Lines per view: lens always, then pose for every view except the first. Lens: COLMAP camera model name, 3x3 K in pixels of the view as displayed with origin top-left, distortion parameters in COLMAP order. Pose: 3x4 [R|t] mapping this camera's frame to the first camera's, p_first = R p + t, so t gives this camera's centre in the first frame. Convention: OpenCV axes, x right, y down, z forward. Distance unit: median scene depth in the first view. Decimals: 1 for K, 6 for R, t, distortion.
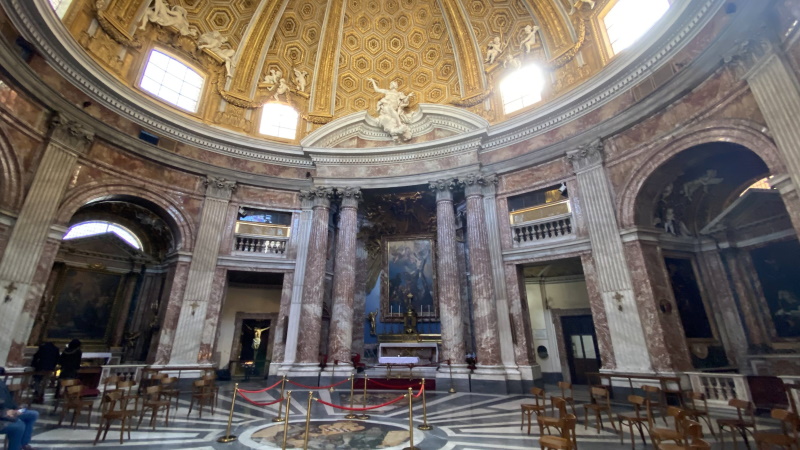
lens RADIAL K [[324.5, 0, 400.0], [0, 324.5, 225.0], [0, 0, 1]] dist [0.012112, -0.017763]
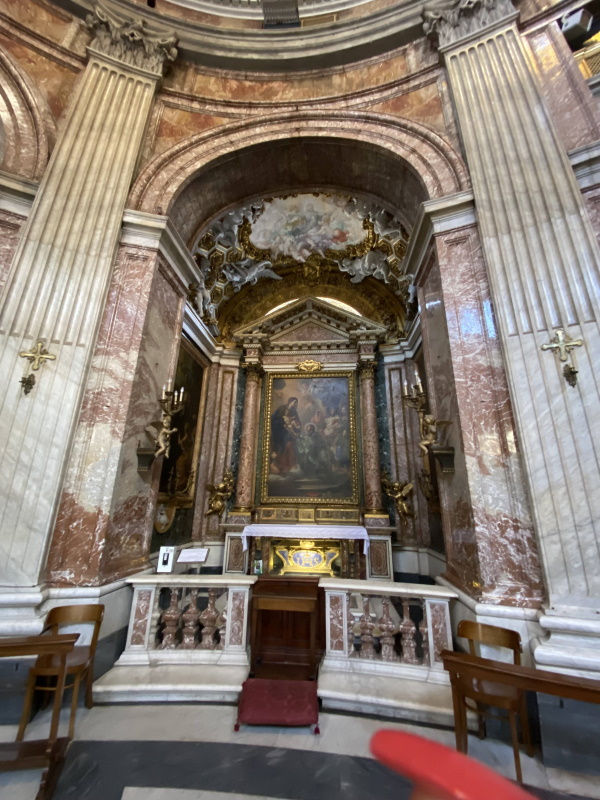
lens RADIAL K [[317.6, 0, 300.0], [0, 317.6, 400.0], [0, 0, 1]] dist [0.000813, -0.000196]
pose [[0.522718, -0.250207, -0.814962, -0.606147], [0.274806, 0.954385, -0.116750, 0.282675], [0.806999, -0.162929, 0.567632, 0.785596]]
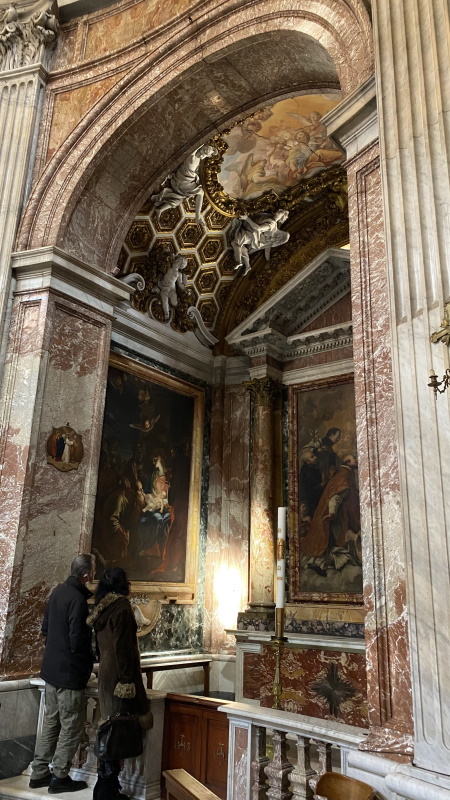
lens RADIAL K [[581.2, 0, 225.0], [0, 581.2, 400.0], [0, 0, 1]] dist [0.038002, 0.002427]
pose [[0.006268, -0.295539, -0.955310, -0.449285], [0.313695, 0.907686, -0.278748, 0.333788], [0.949503, -0.297929, 0.098399, 0.953254]]
